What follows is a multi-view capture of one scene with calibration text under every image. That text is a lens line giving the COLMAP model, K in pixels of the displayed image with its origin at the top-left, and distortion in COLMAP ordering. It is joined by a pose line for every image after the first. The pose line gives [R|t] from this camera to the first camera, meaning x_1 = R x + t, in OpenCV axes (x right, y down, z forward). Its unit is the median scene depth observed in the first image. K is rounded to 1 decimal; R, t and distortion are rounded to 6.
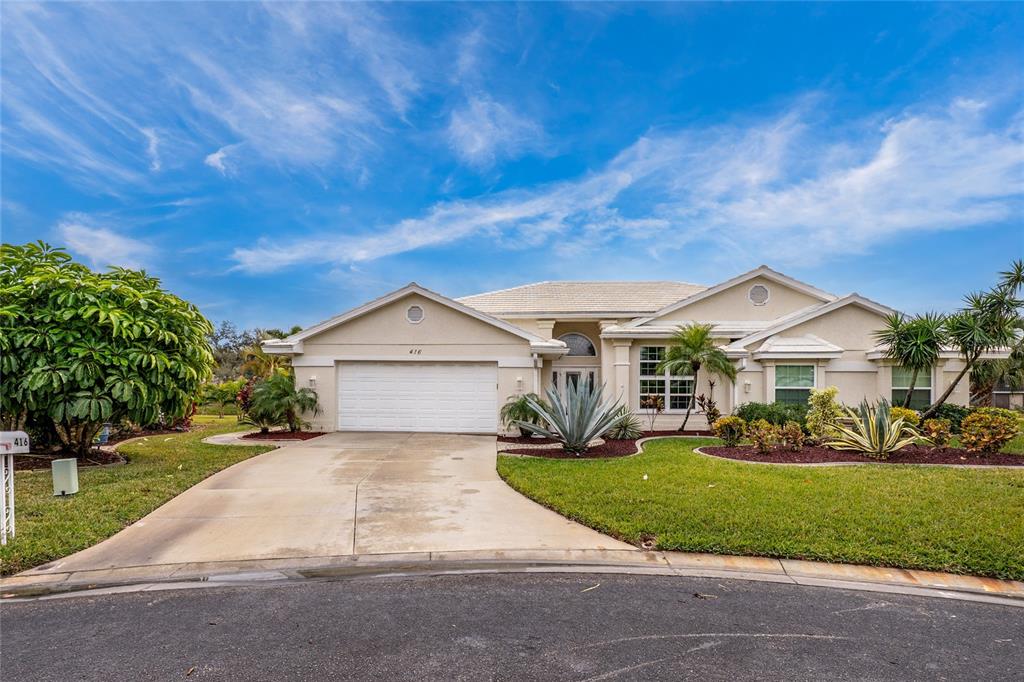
lens RADIAL K [[489.1, 0, 510.0], [0, 489.1, 356.9], [0, 0, 1]] dist [-0.002262, -0.000124]
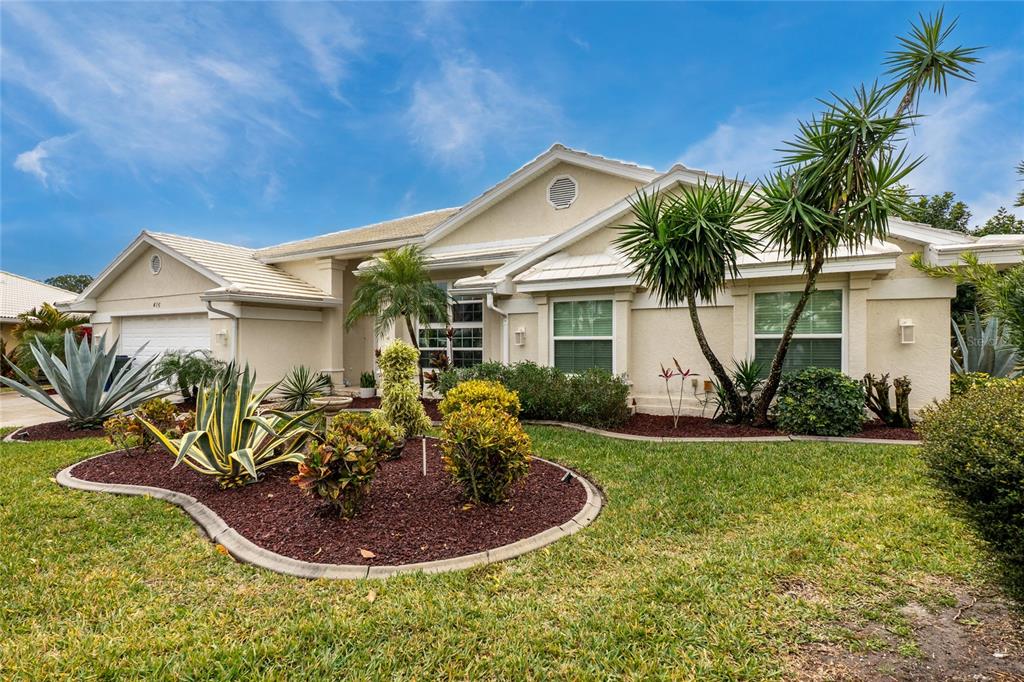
lens RADIAL K [[489.1, 0, 510.0], [0, 489.1, 356.9], [0, 0, 1]] dist [-0.002262, -0.000124]
pose [[0.899865, 0.005208, -0.436137, 0.728945], [0.037882, 0.995217, 0.090046, 0.026664], [0.434520, -0.097551, 0.895364, 0.379788]]
